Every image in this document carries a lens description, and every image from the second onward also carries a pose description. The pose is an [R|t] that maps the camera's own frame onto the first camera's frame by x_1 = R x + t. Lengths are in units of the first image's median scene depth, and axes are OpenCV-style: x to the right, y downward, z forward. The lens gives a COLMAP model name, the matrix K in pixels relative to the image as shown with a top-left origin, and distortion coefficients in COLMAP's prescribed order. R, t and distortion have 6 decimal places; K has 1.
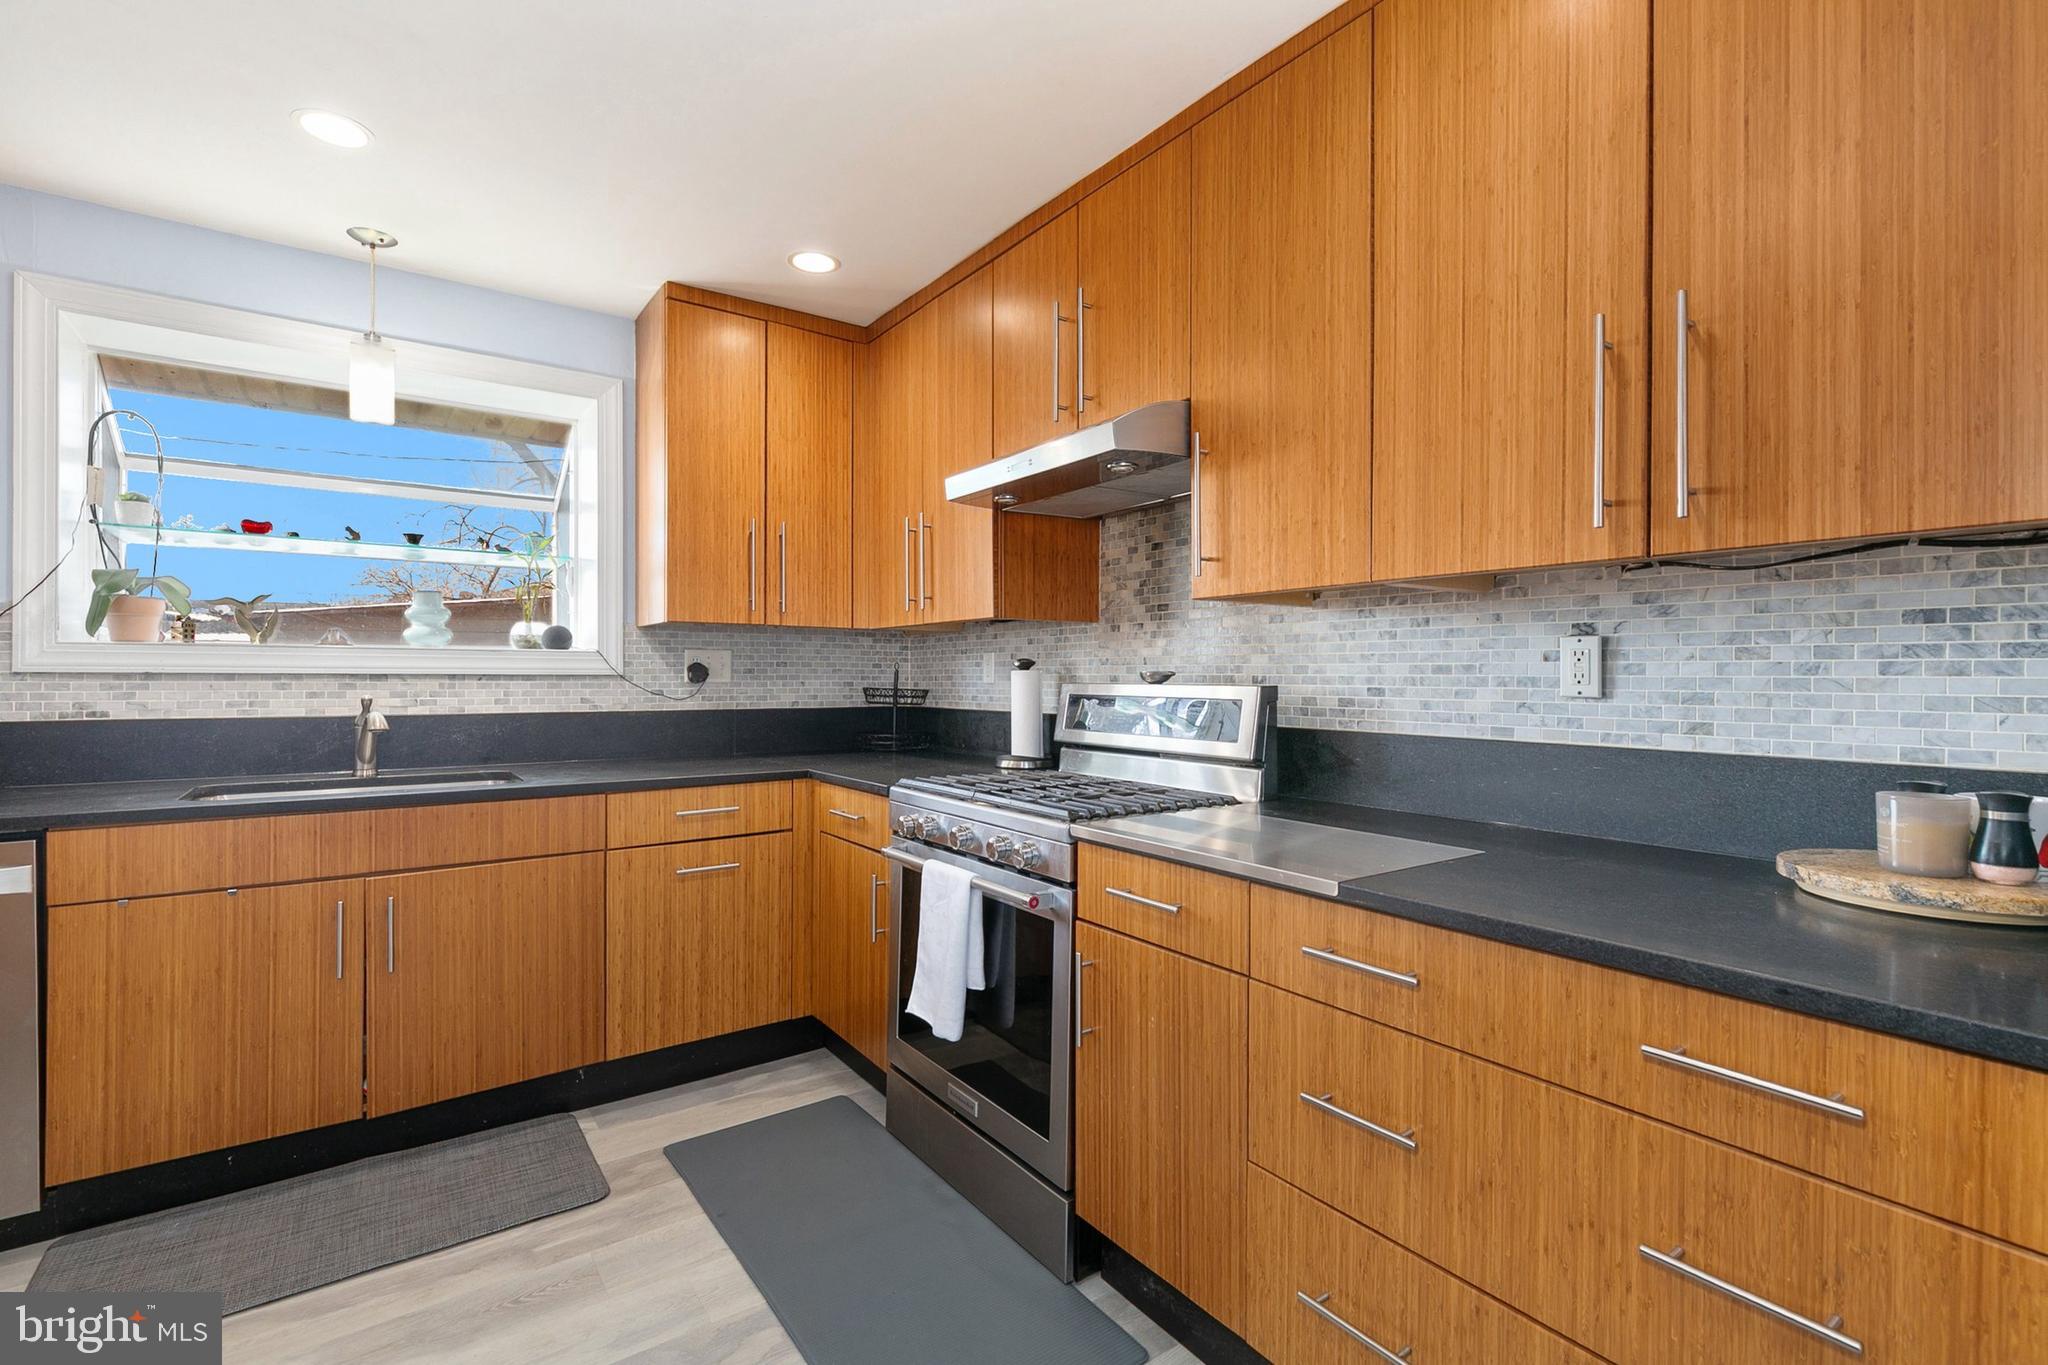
lens RADIAL K [[926.7, 0, 1017.8], [0, 926.7, 676.4], [0, 0, 1]] dist [0.006965, -0.001367]
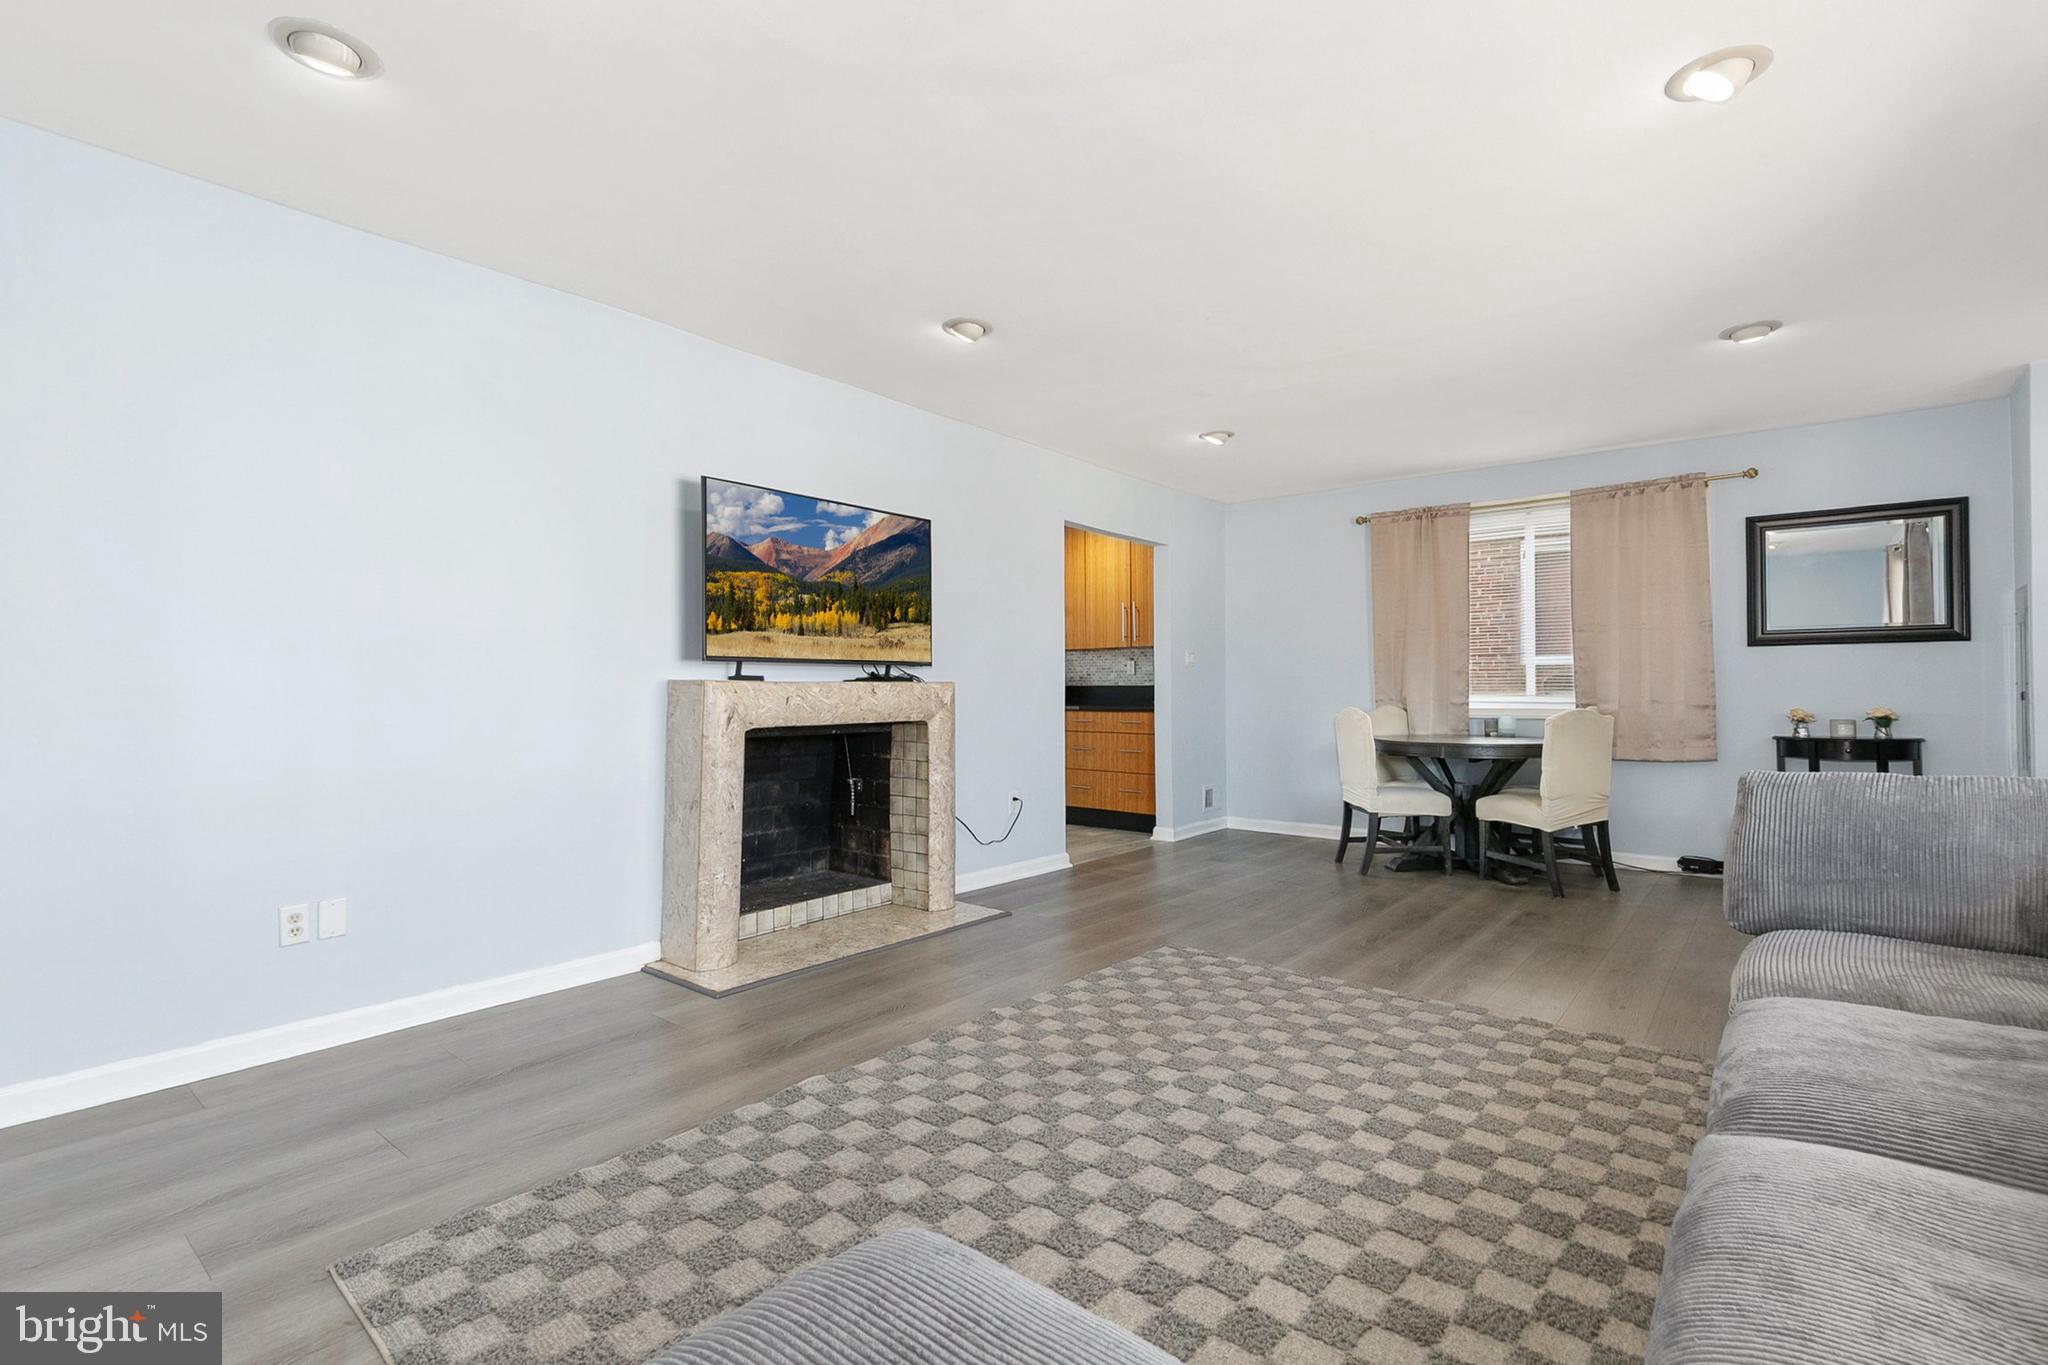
lens RADIAL K [[926.7, 0, 1024.2], [0, 926.7, 679.1], [0, 0, 1]] dist [0.006965, -0.001367]
pose [[0.964522, -0.003939, 0.263974, -0.856597], [0.006560, 0.999938, -0.009047, 0.067134], [-0.263921, 0.010458, 0.964488, -2.544207]]
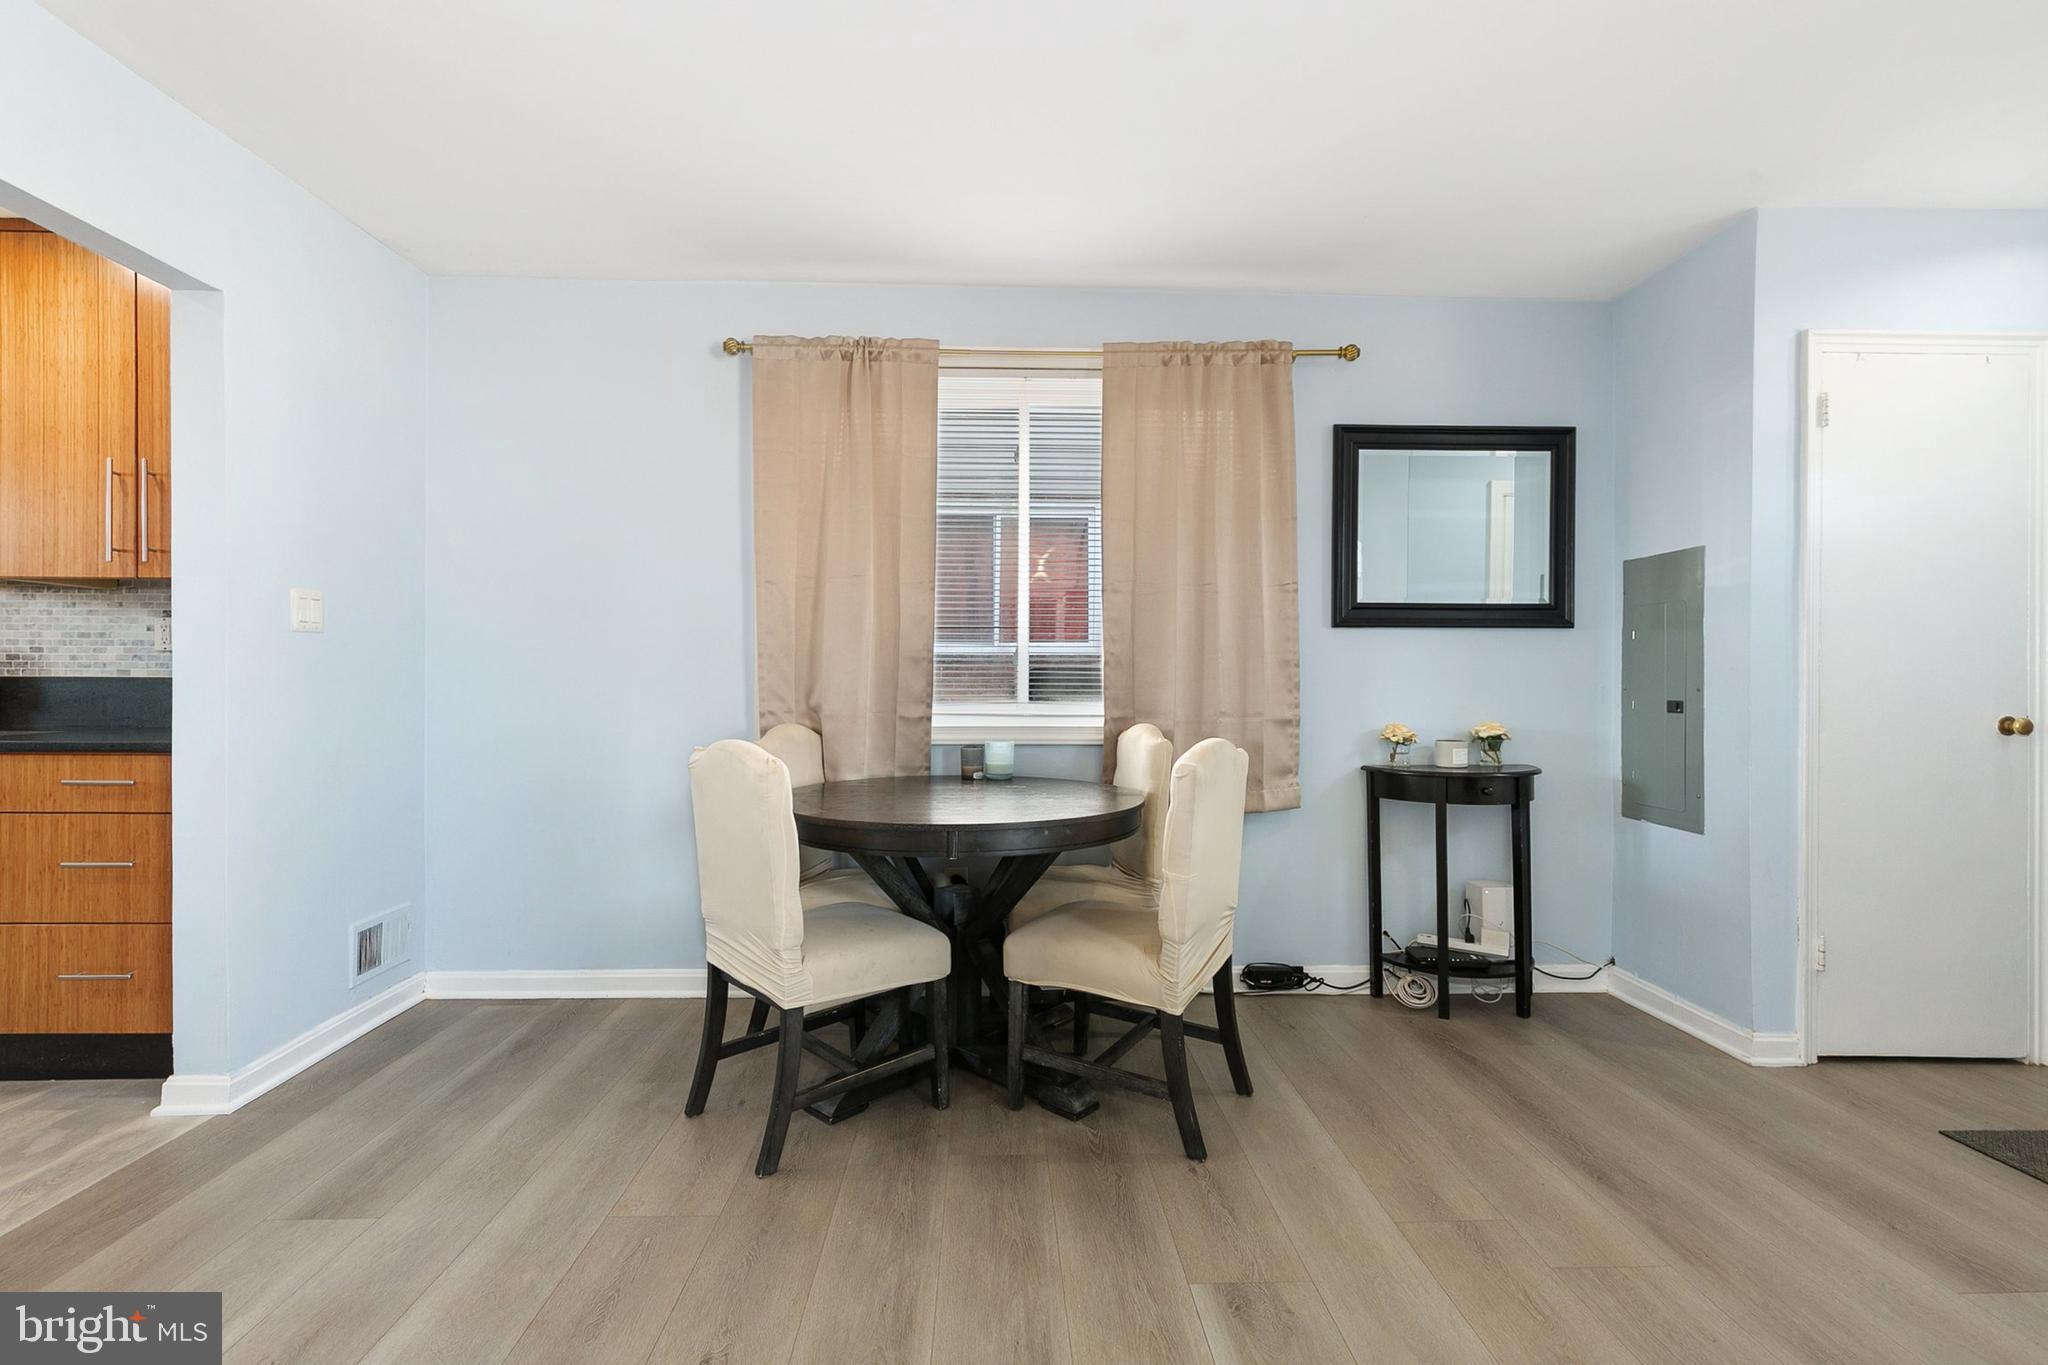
lens RADIAL K [[926.7, 0, 1021.2], [0, 926.7, 680.9], [0, 0, 1]] dist [0.006965, -0.001367]
pose [[0.558138, -0.002688, 0.829744, 0.024097], [-0.001822, 0.999988, 0.004466, 0.056602], [-0.829746, -0.004005, 0.558127, -1.137091]]
